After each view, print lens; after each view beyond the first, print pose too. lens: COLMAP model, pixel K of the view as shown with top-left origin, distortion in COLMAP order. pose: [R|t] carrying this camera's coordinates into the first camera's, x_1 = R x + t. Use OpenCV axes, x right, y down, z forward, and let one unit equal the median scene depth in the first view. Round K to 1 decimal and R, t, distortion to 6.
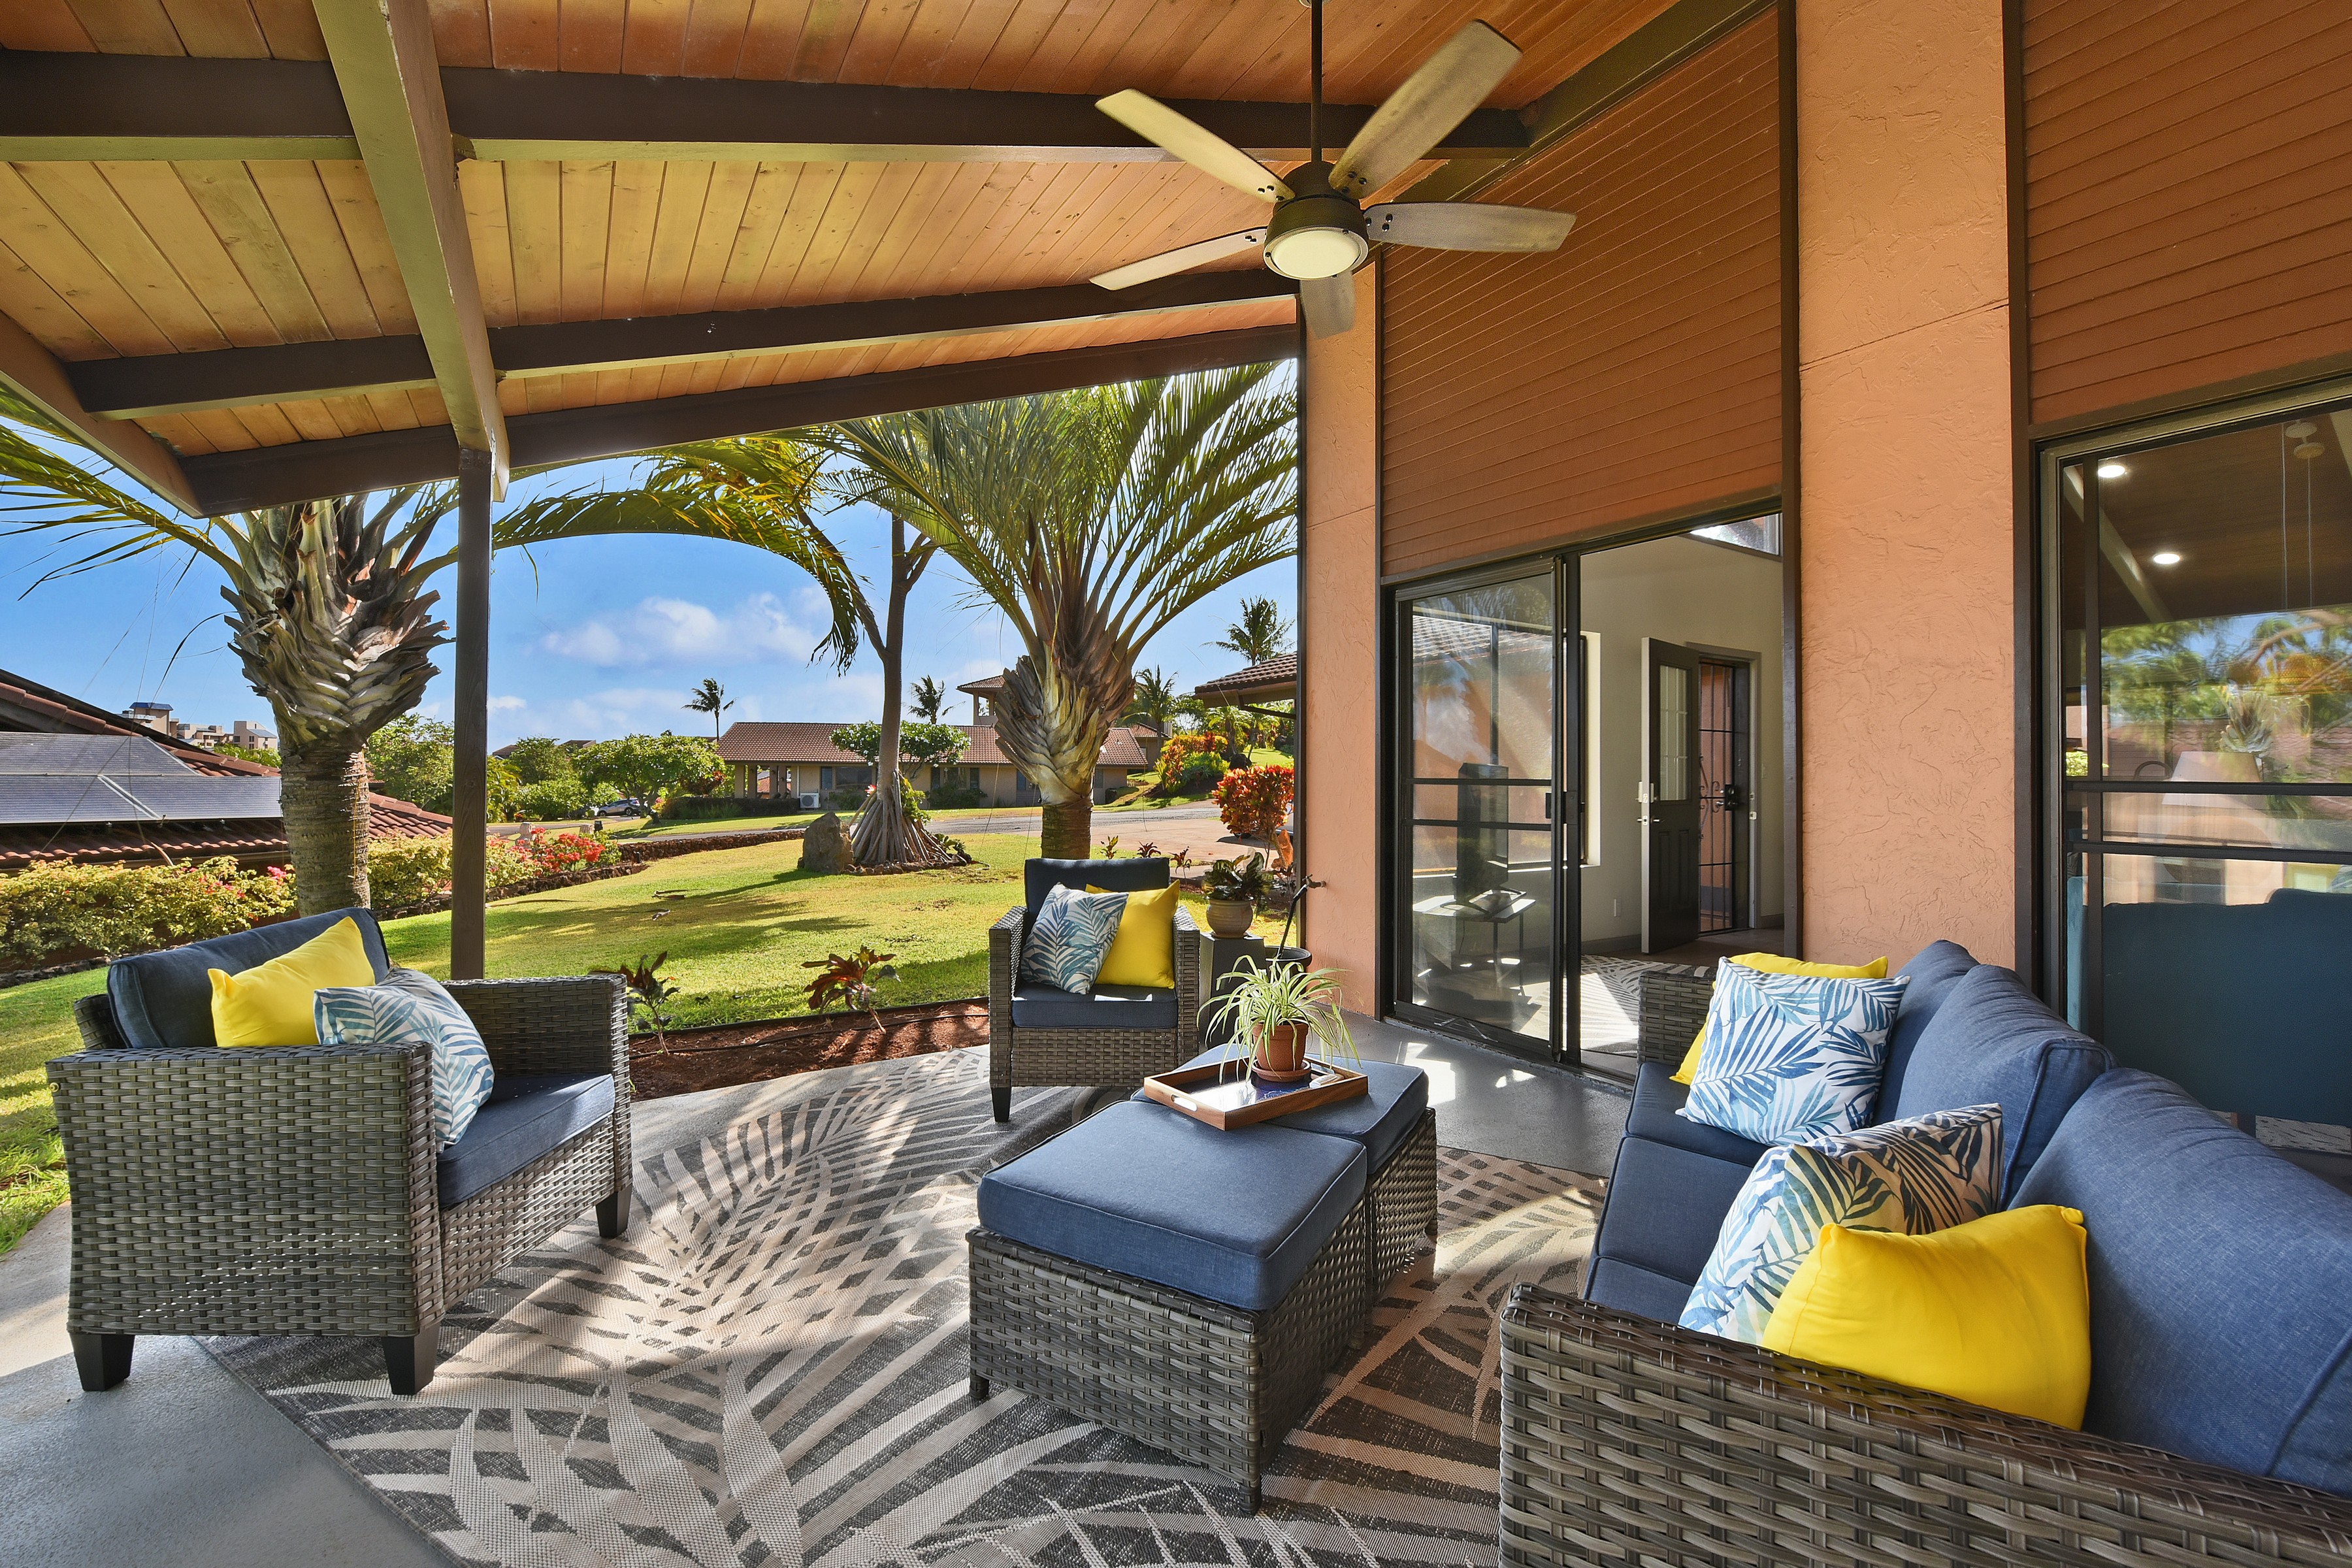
lens RADIAL K [[977.2, 0, 1175.1], [0, 977.2, 778.4], [0, 0, 1]] dist [-0.004121, -0.000489]
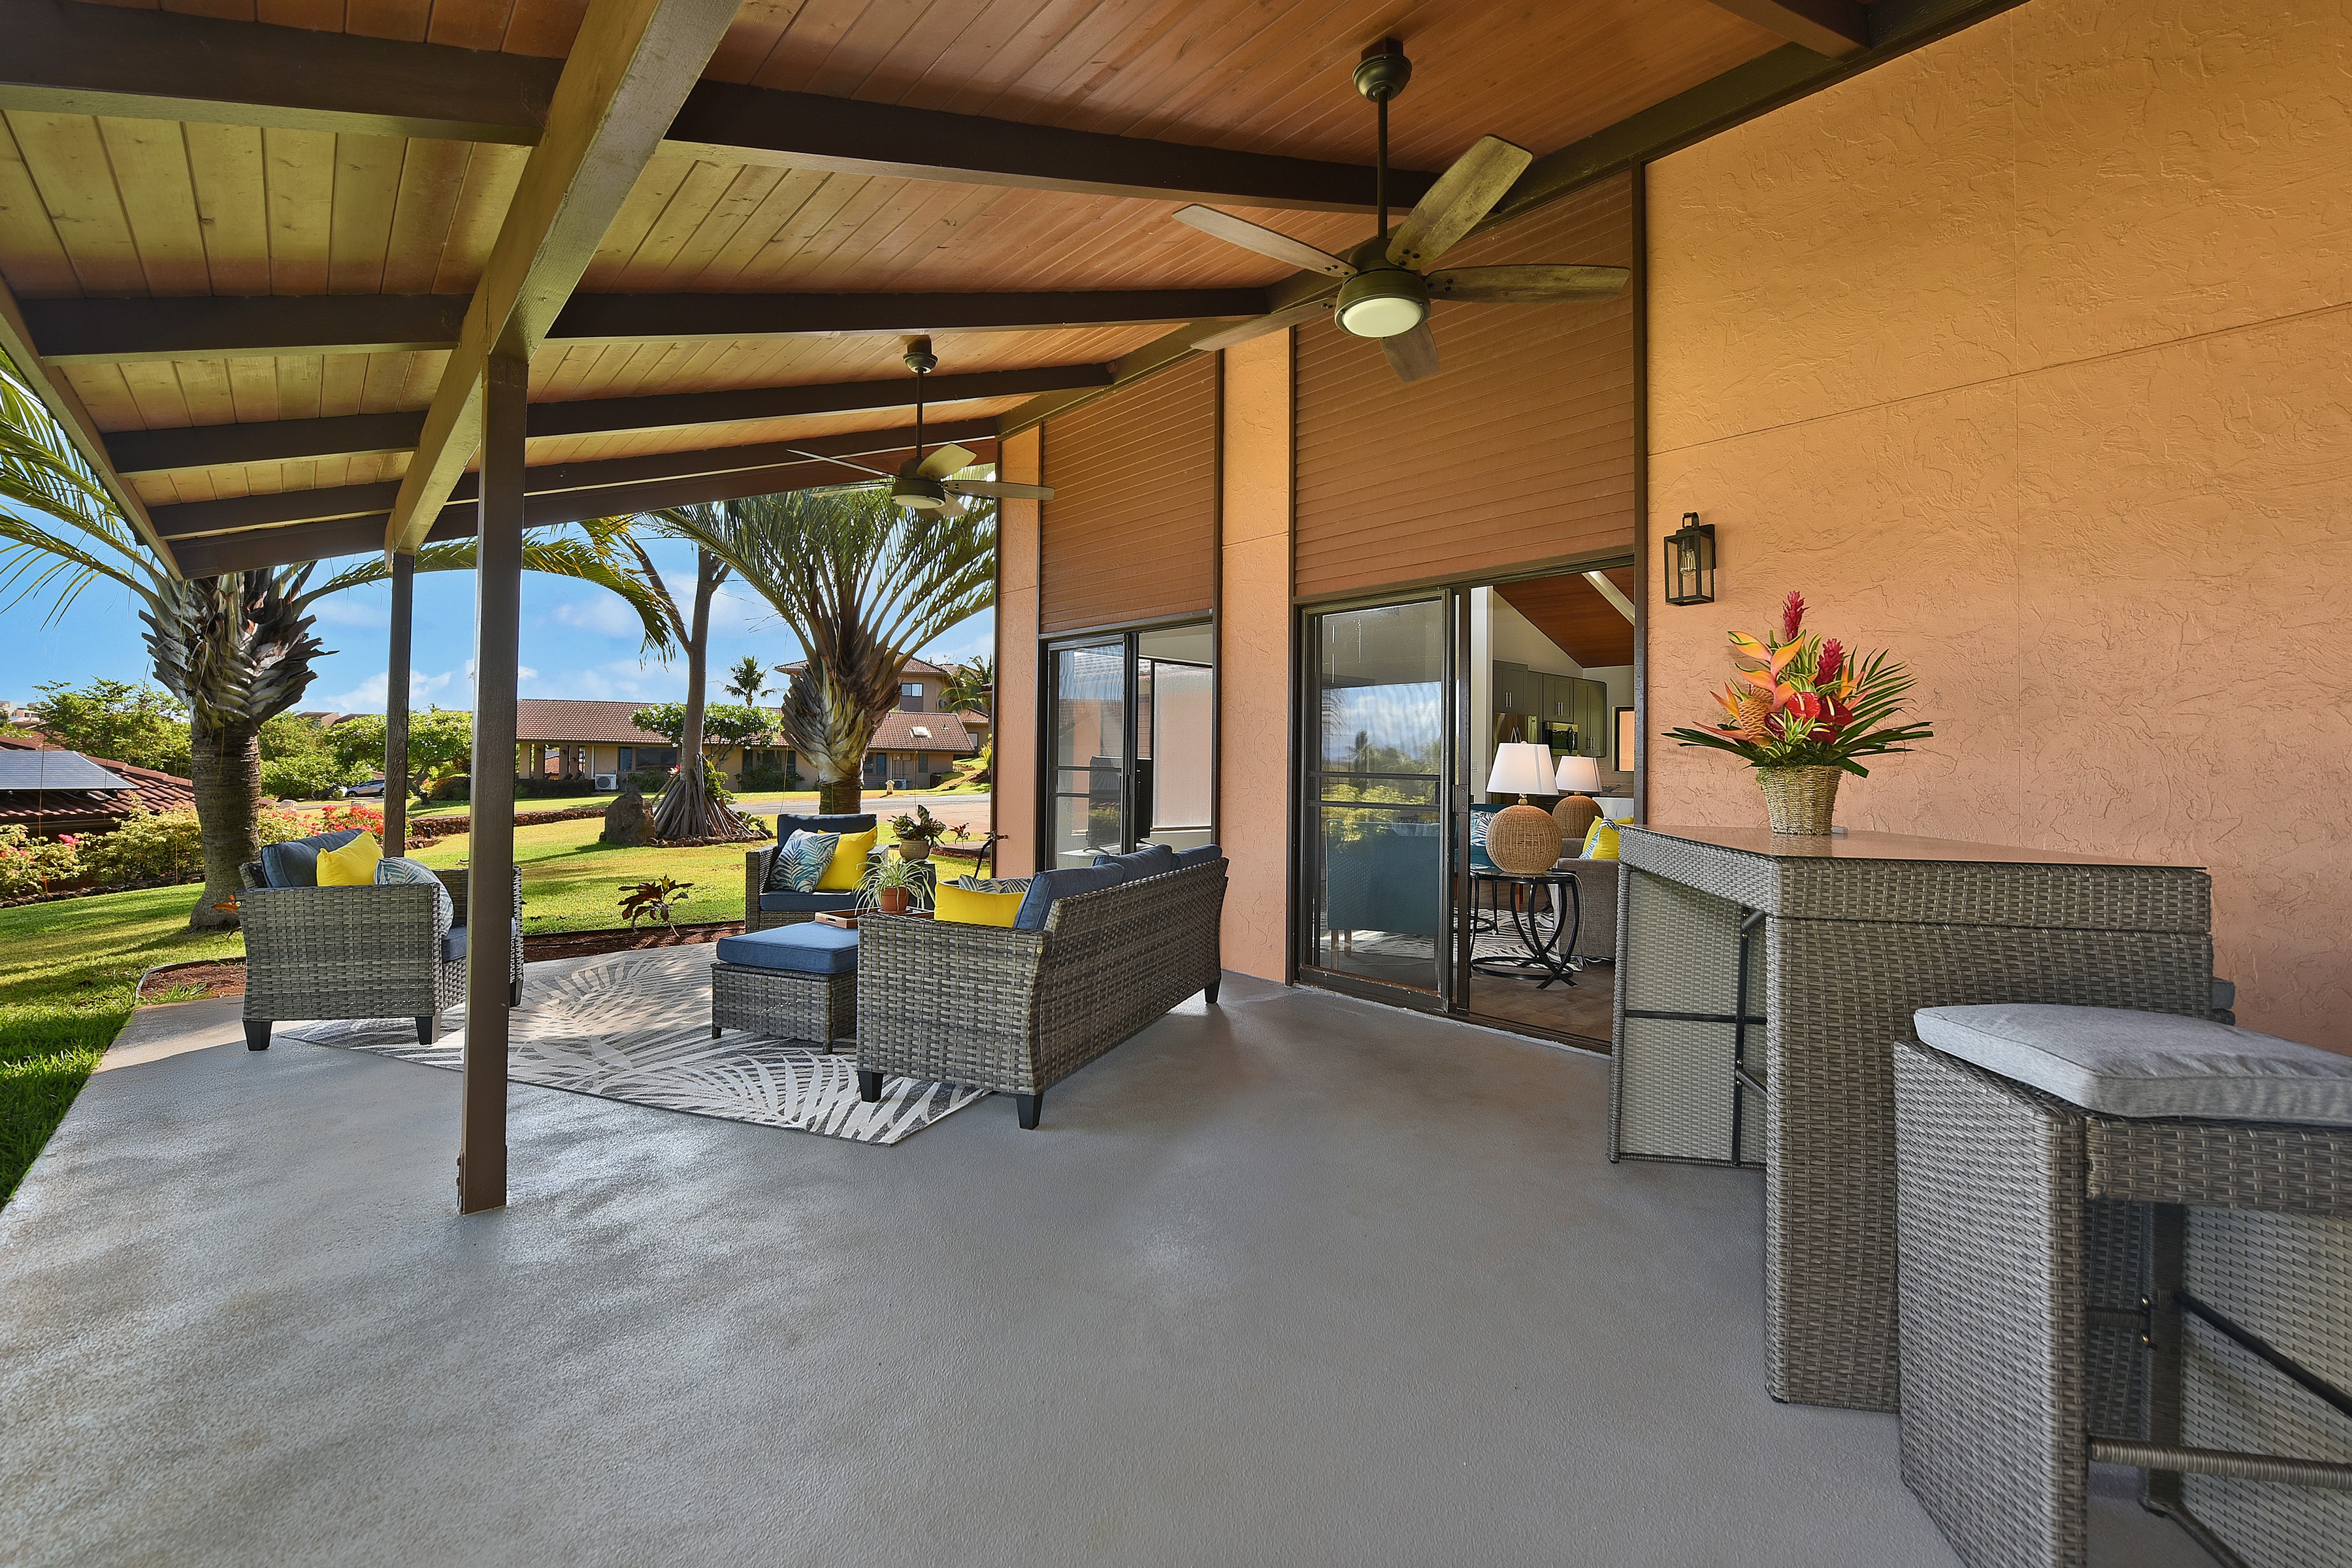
lens RADIAL K [[990.6, 0, 1223.2], [0, 990.6, 761.8], [0, 0, 1]] dist [0.004382, 0.000580]
pose [[0.979665, 0.014227, 0.200135, 0.118756], [-0.013421, 0.999895, -0.005387, -0.001422], [-0.200191, 0.002591, 0.979754, -0.367846]]
